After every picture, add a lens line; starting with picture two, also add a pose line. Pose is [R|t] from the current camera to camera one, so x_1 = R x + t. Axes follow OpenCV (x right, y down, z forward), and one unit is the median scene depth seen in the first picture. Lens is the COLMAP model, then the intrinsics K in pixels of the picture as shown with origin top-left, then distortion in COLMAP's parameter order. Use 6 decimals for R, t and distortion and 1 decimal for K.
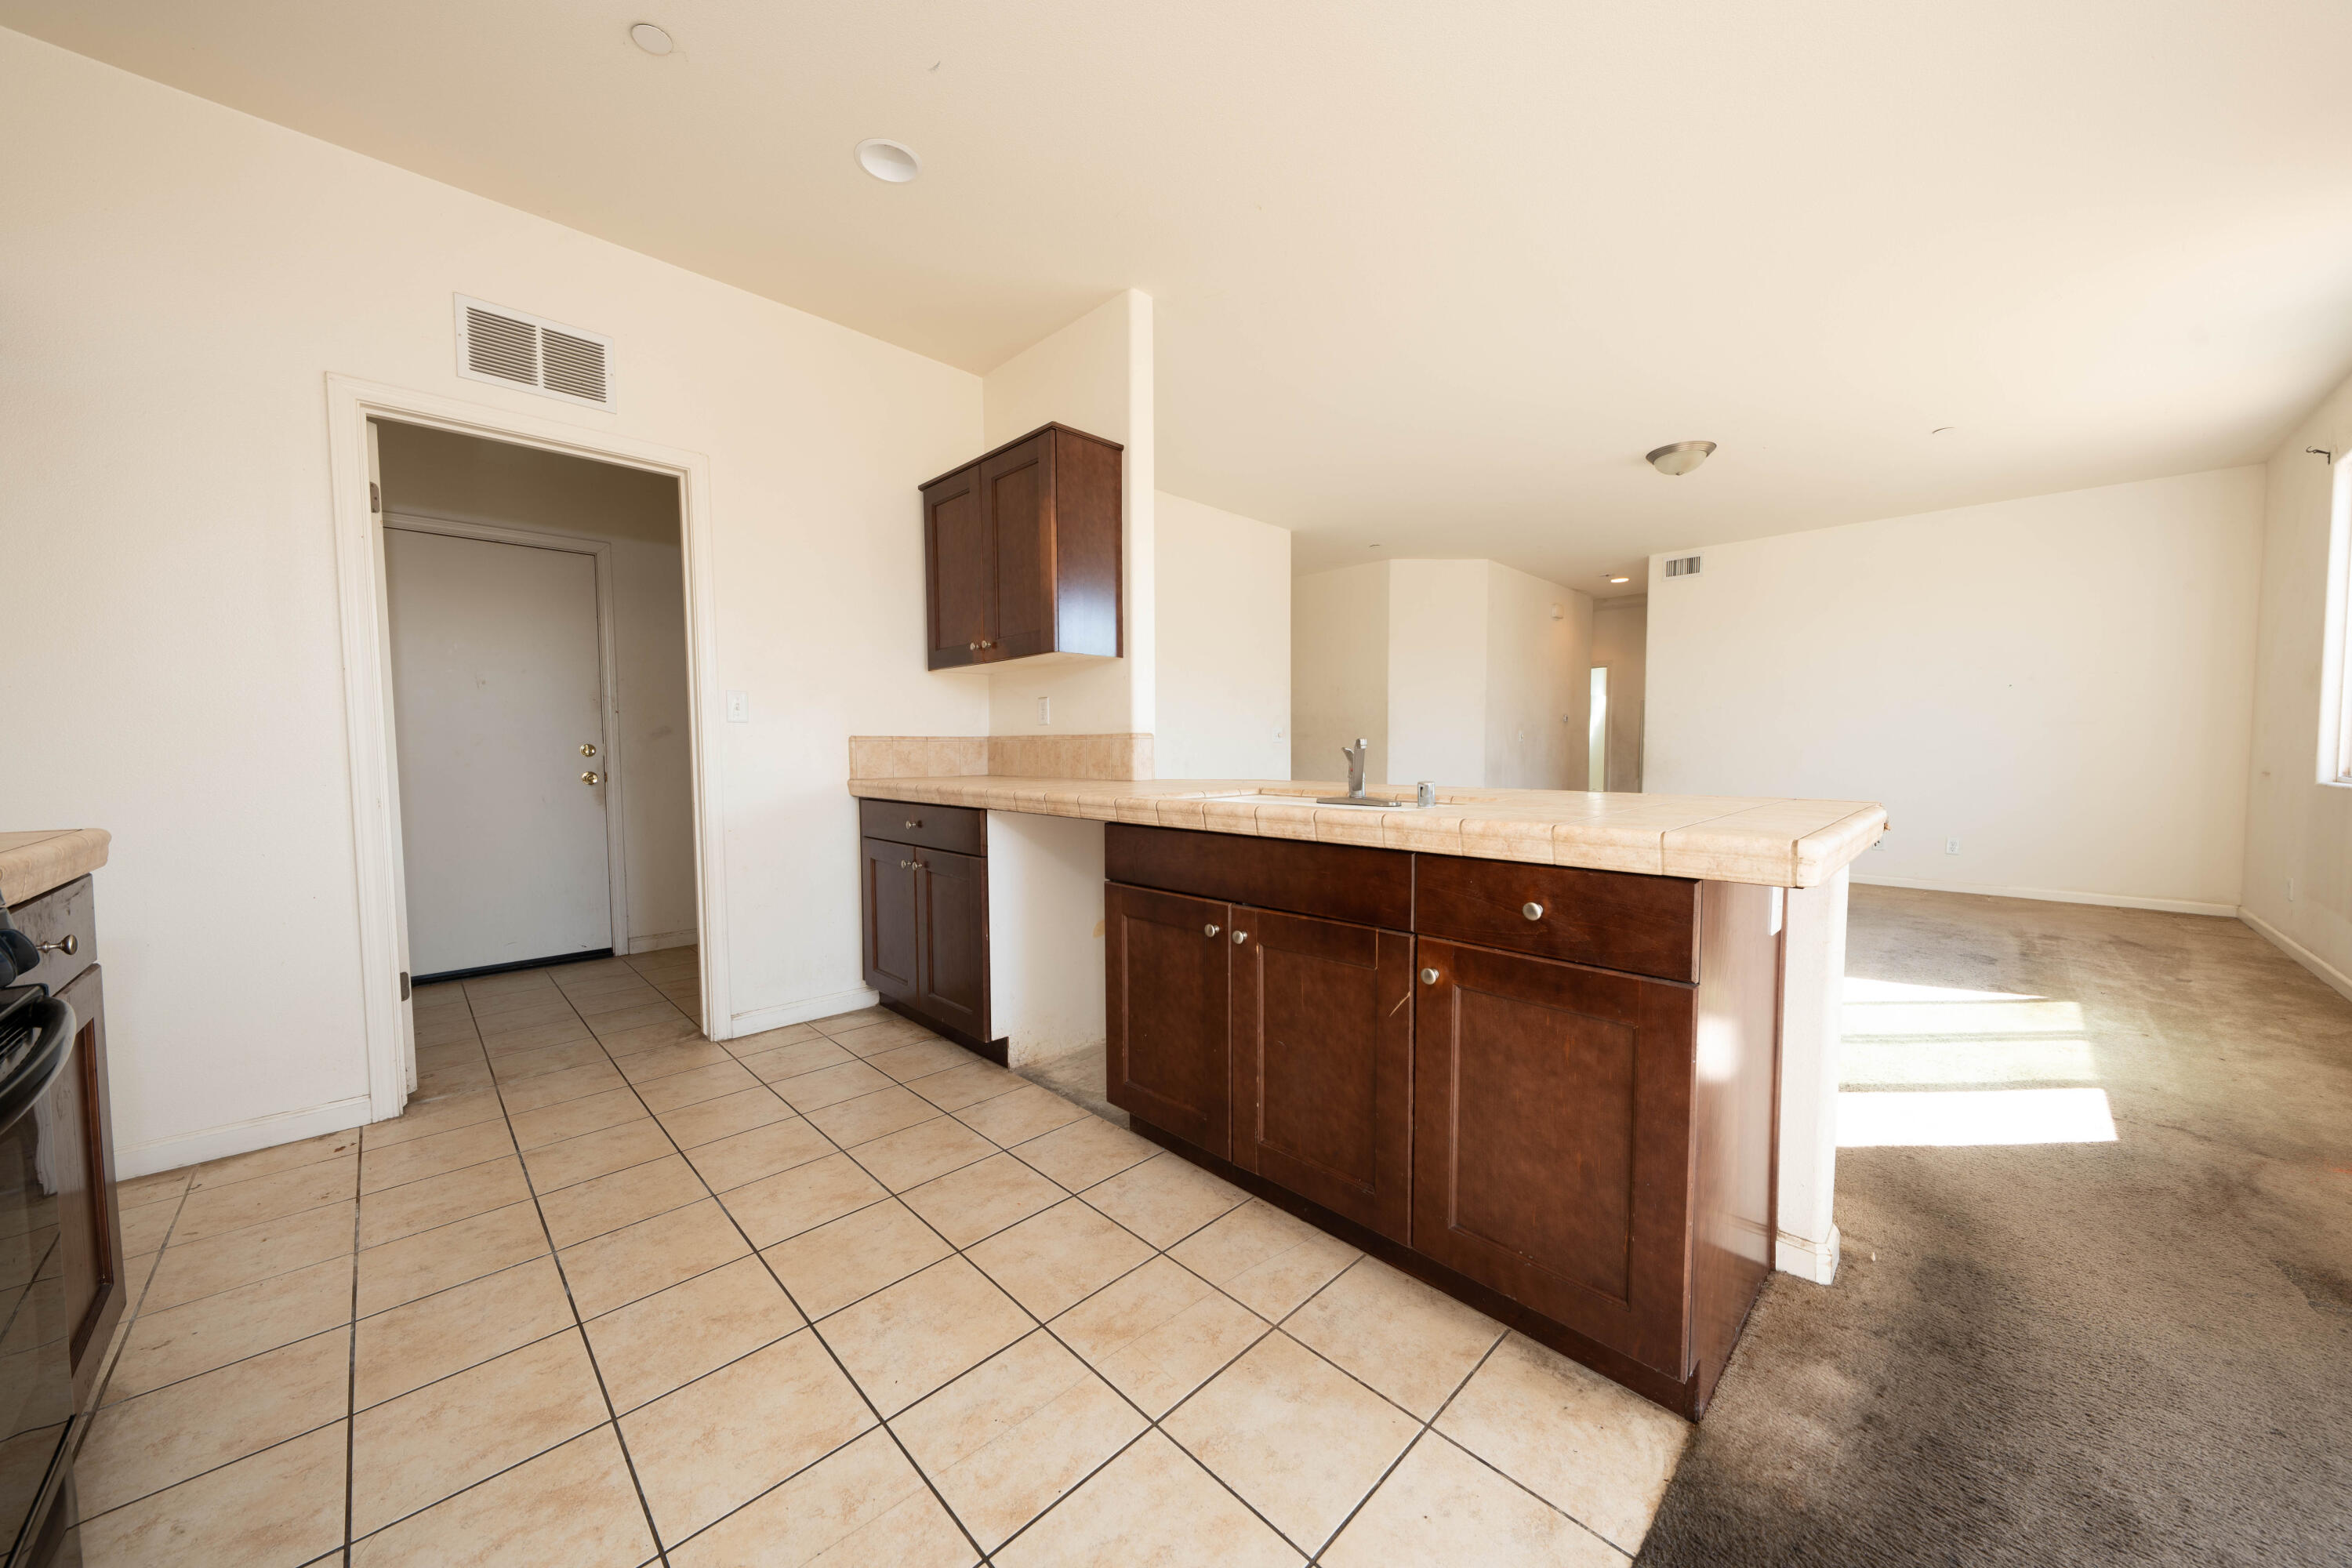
lens RADIAL K [[811.2, 0, 1184.1], [0, 811.2, 786.1], [0, 0, 1]] dist [0.000737, -0.004587]
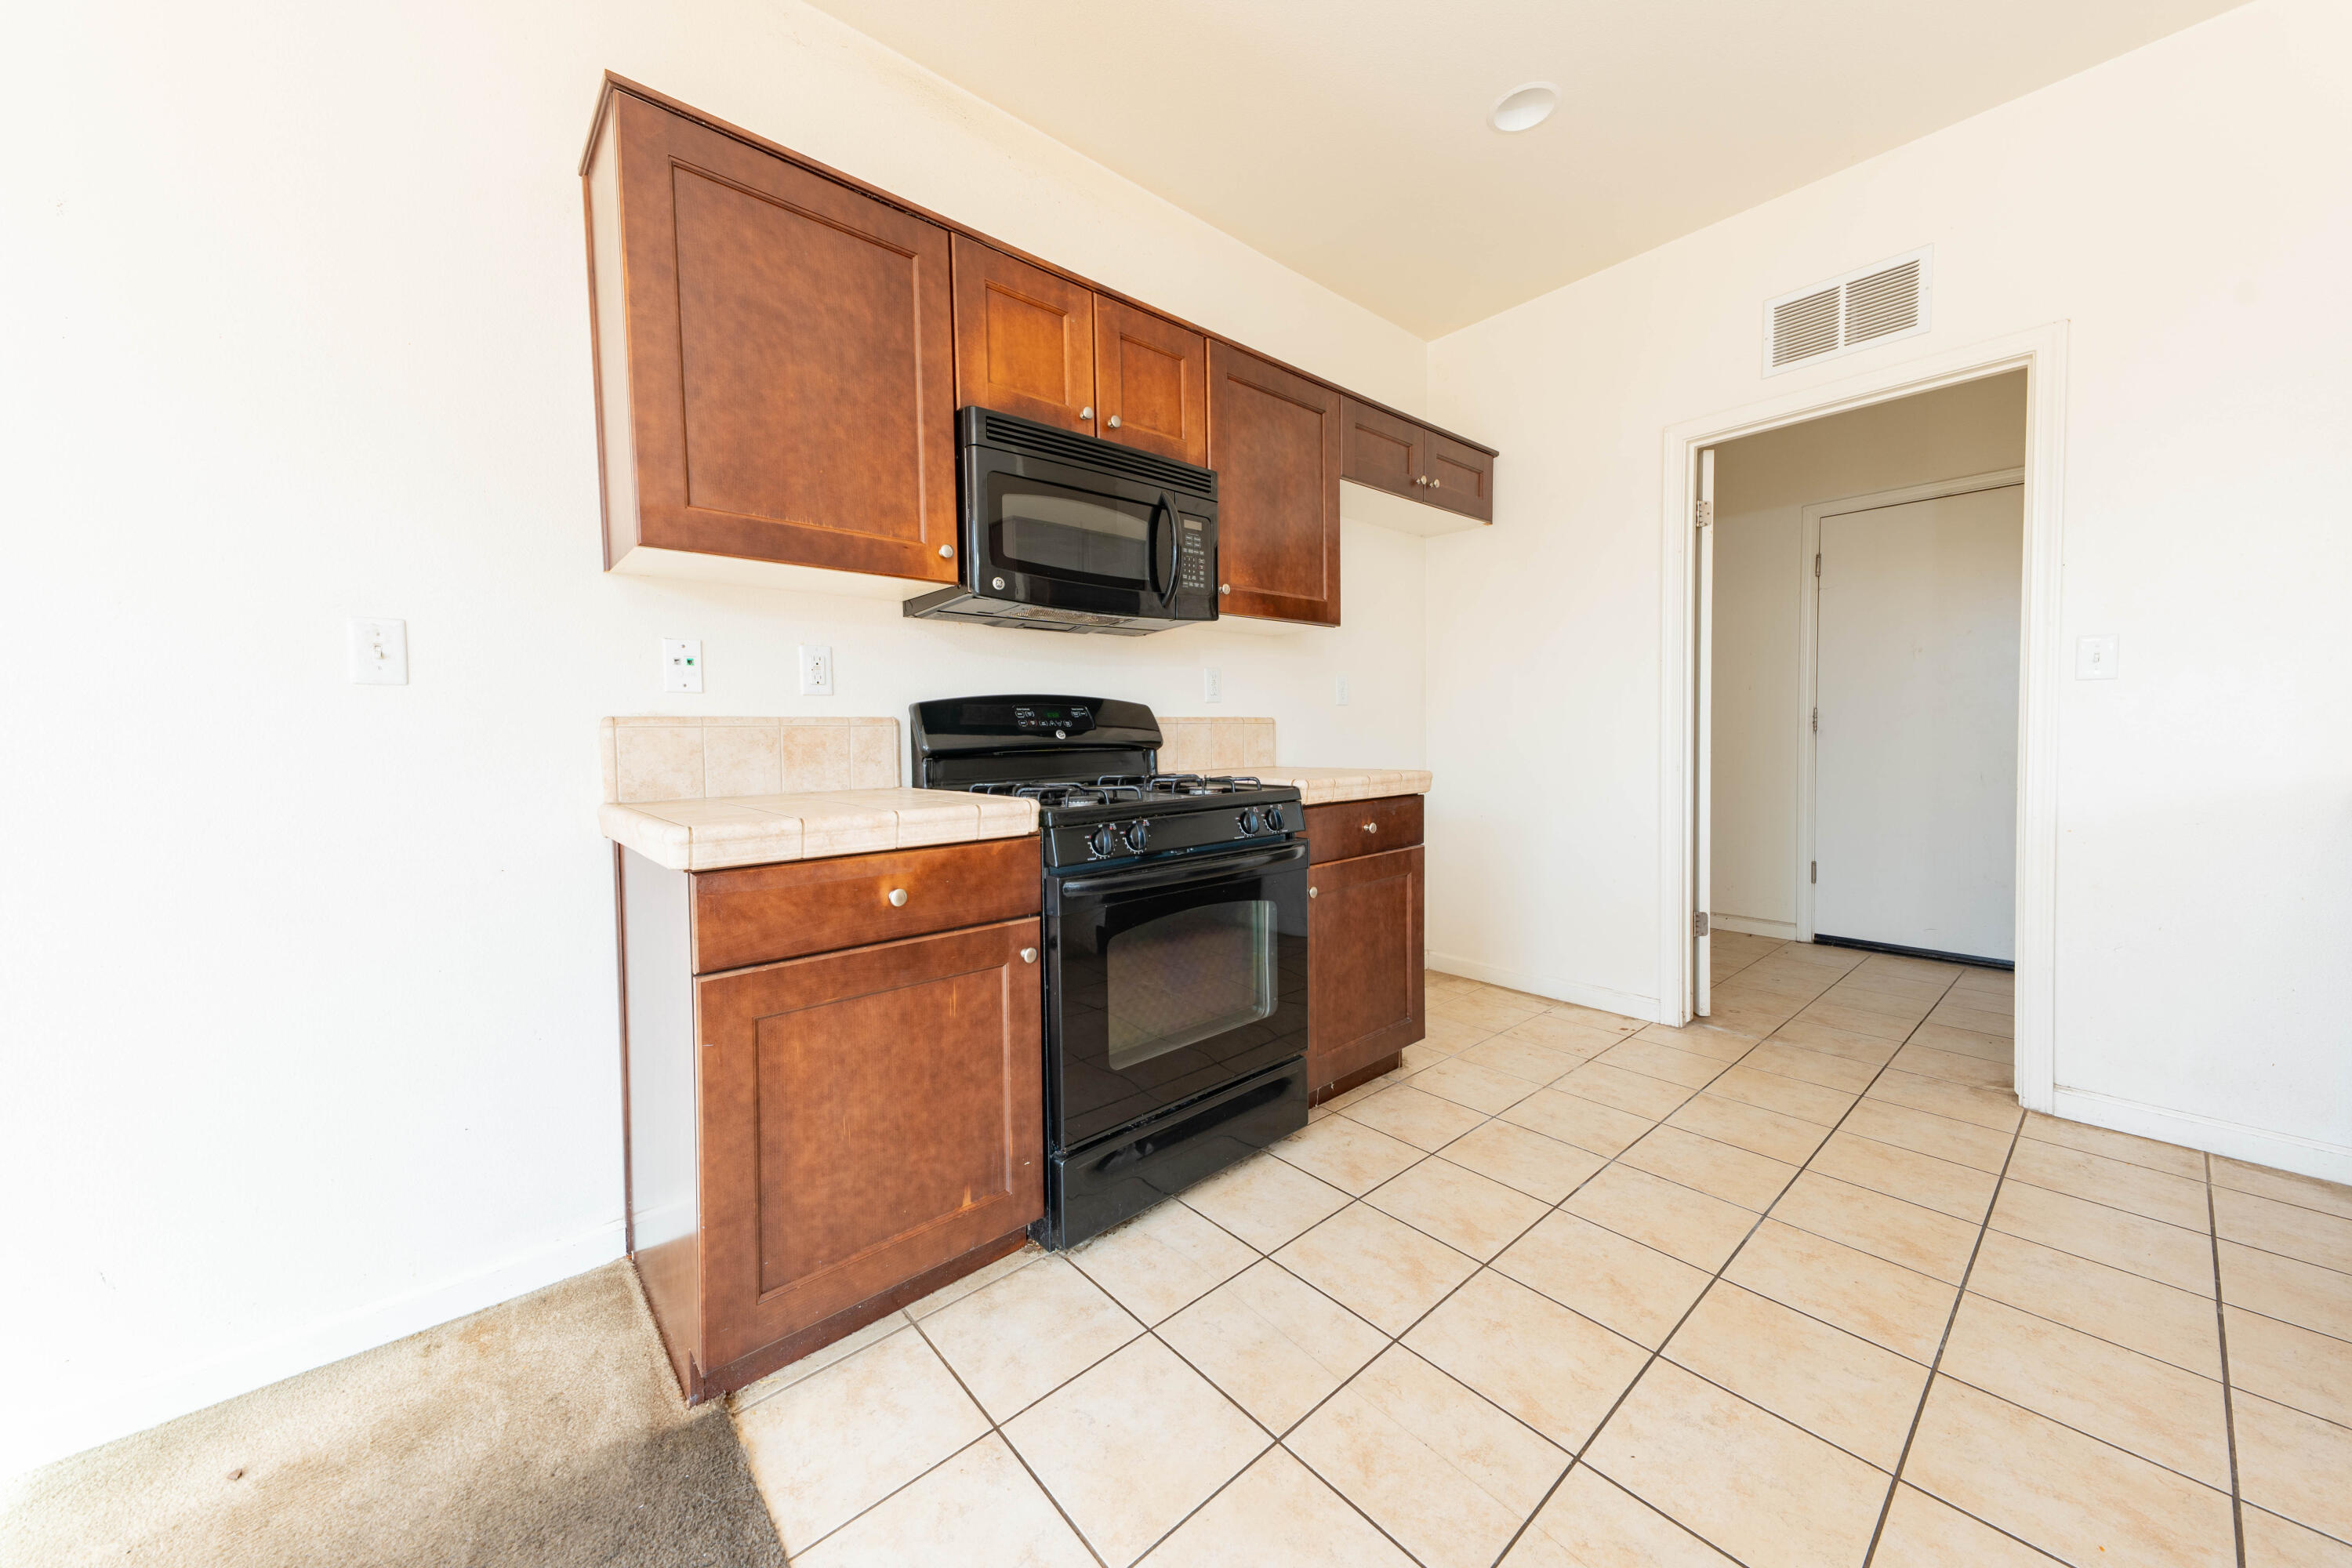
lens RADIAL K [[838.8, 0, 1163.5], [0, 838.8, 763.6], [0, 0, 1]] dist [0.000262, -0.000002]
pose [[-0.093295, 0.042929, -0.994713, 0.286466], [-0.036124, 0.998266, 0.046471, -0.012767], [0.994983, 0.040268, -0.091582, 0.290090]]
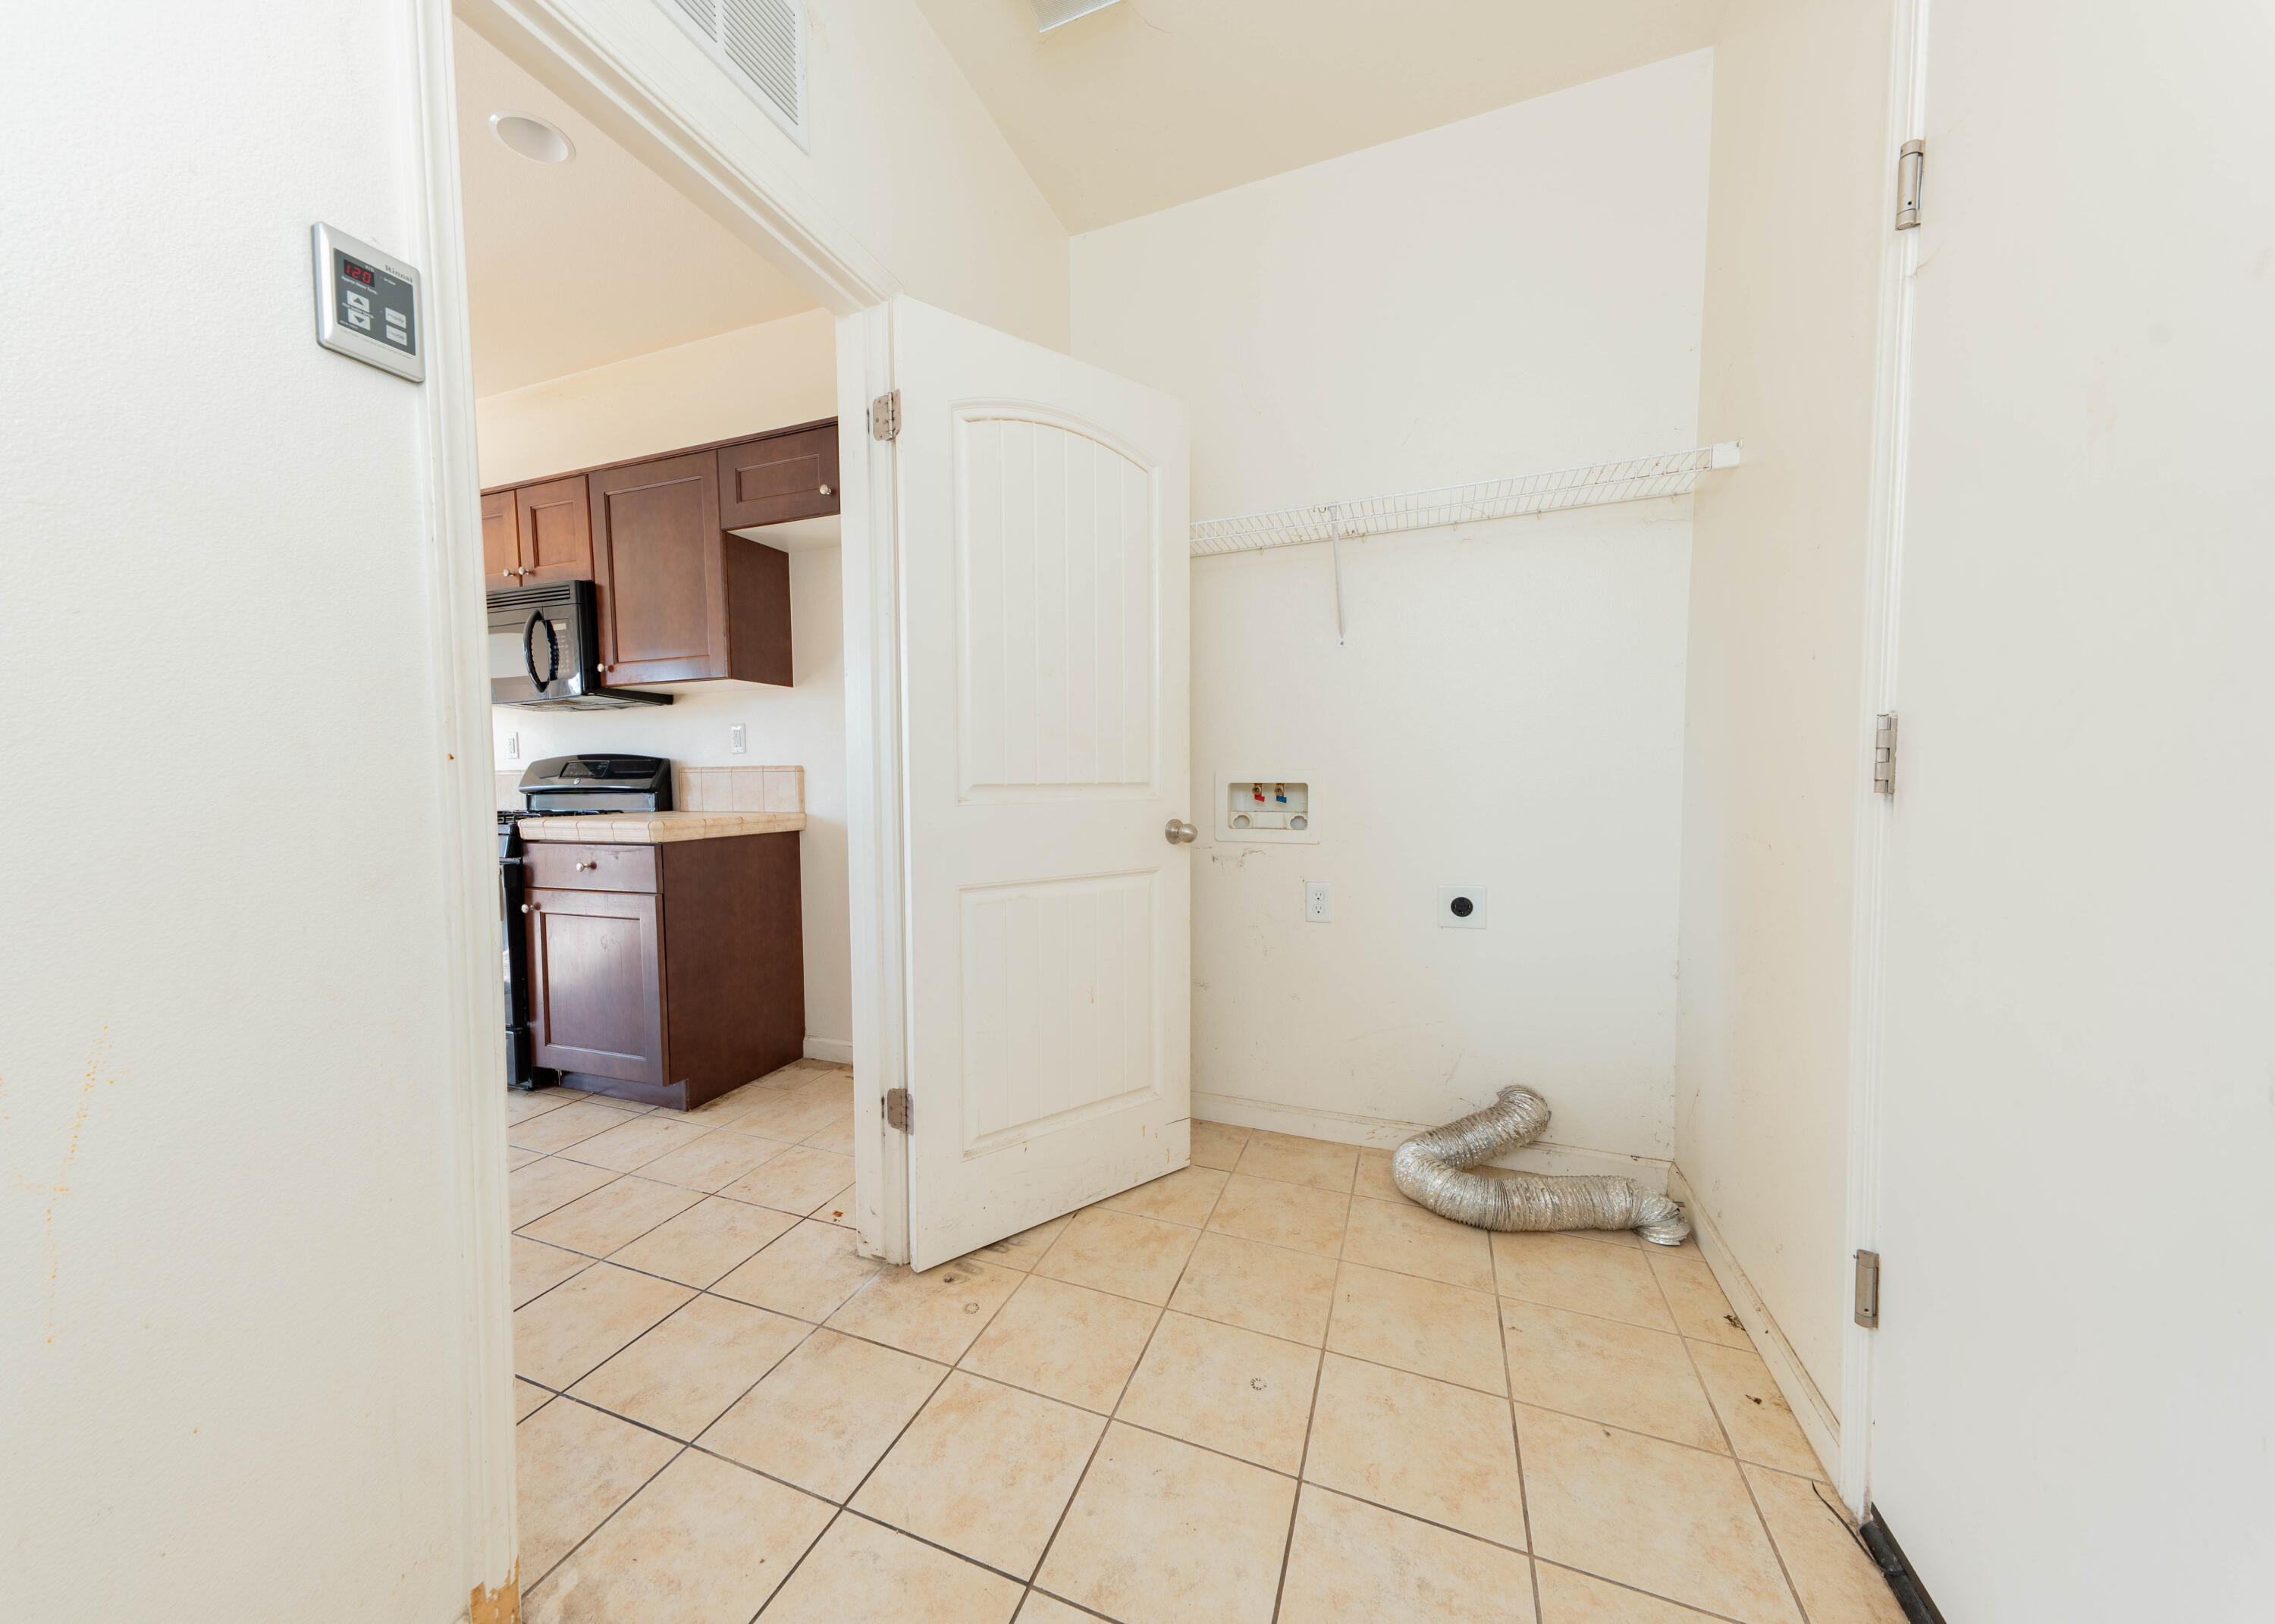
lens RADIAL K [[820.3, 0, 1137.5], [0, 820.3, 812.0], [0, 0, 1]] dist [0.000189, 0.000017]
pose [[-0.922617, 0.029320, -0.384602, -0.824244], [-0.007393, 0.995579, 0.093632, -0.073478], [0.385647, 0.089229, -0.918322, 1.560990]]
